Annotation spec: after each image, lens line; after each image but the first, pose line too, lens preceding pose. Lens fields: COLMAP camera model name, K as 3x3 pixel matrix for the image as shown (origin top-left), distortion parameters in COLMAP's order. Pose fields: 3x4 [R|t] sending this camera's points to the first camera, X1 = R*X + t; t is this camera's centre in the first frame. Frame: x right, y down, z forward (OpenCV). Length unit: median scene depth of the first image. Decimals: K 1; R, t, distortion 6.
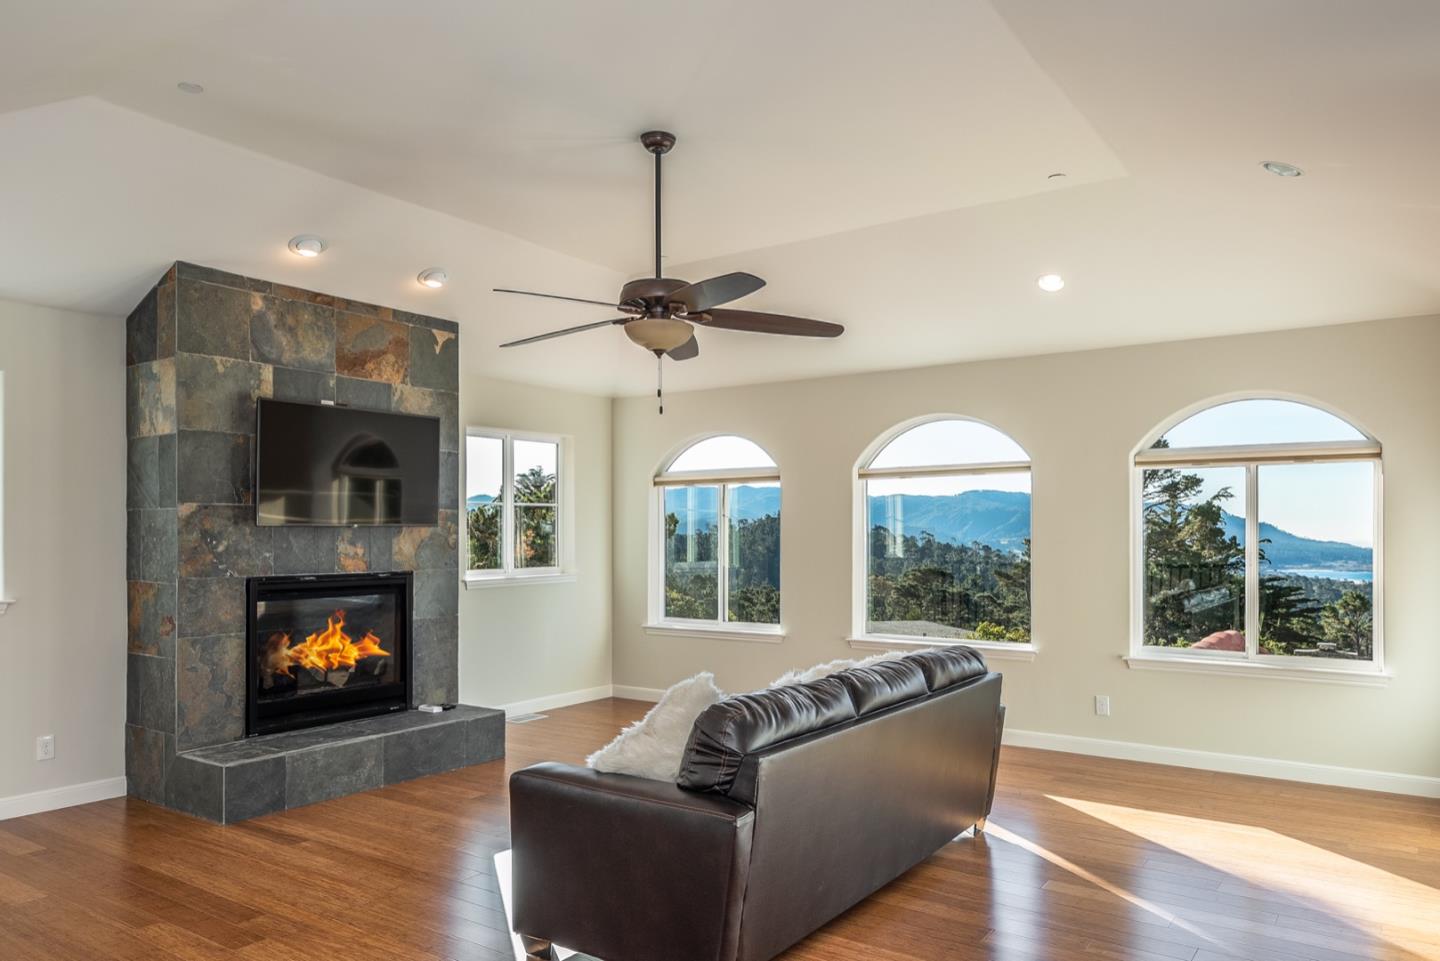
lens RADIAL K [[1000.9, 0, 717.6], [0, 1000.9, 533.0], [0, 0, 1]] dist [0.002775, 0.000355]
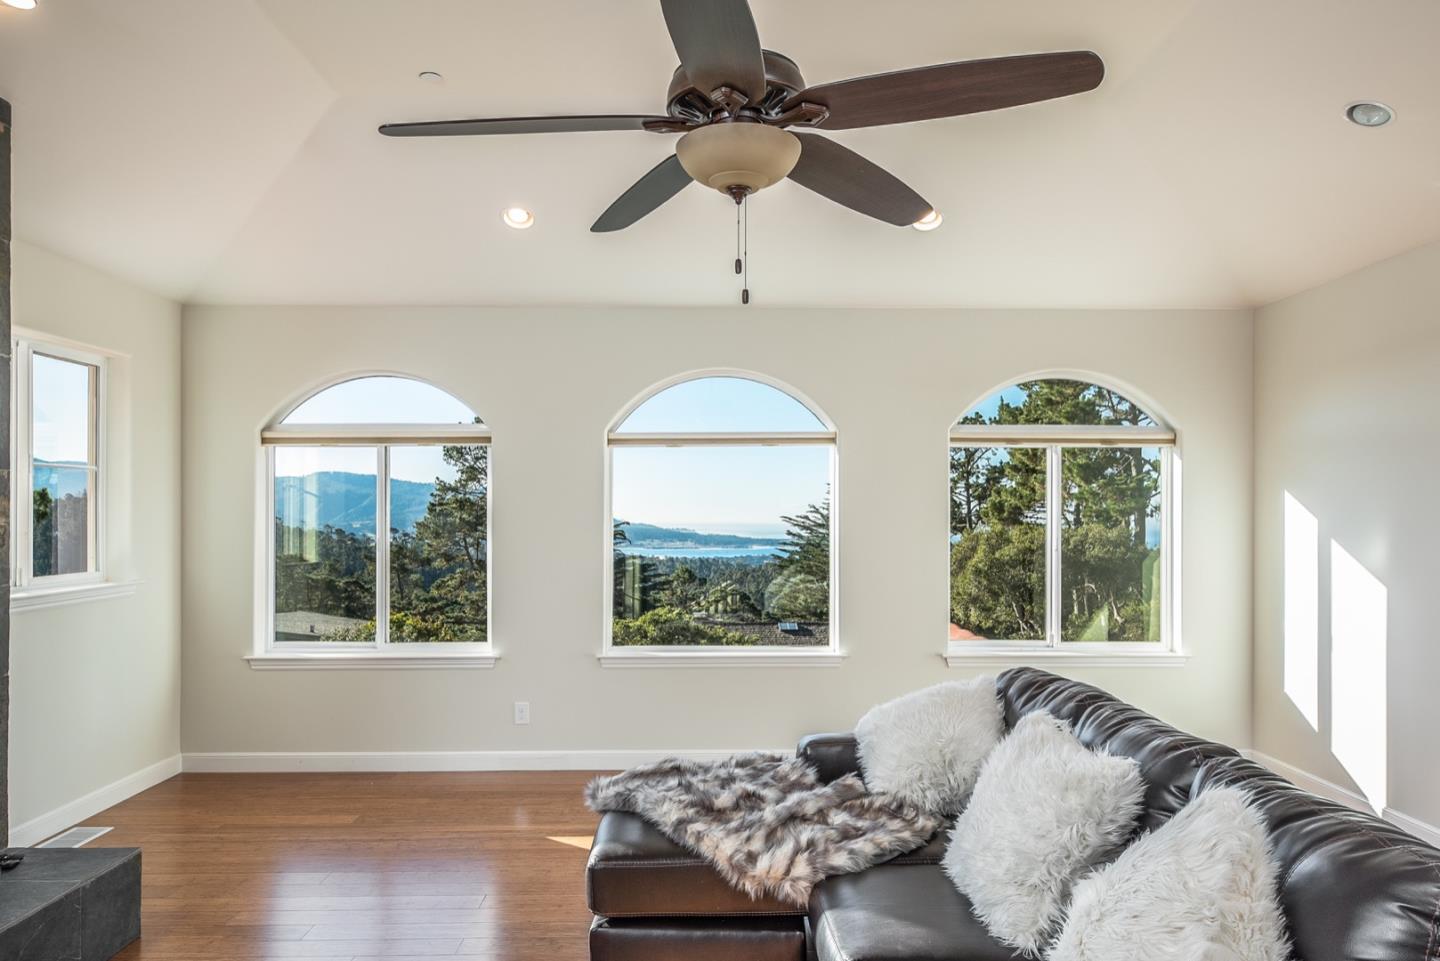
lens RADIAL K [[994.1, 0, 727.7], [0, 994.1, 519.2], [0, 0, 1]] dist [0.005253, -0.000669]
pose [[0.804288, -0.000748, 0.594239, -0.333749], [-0.001052, 0.999996, 0.002682, 0.000628], [-0.594239, -0.002782, 0.804284, 0.467945]]
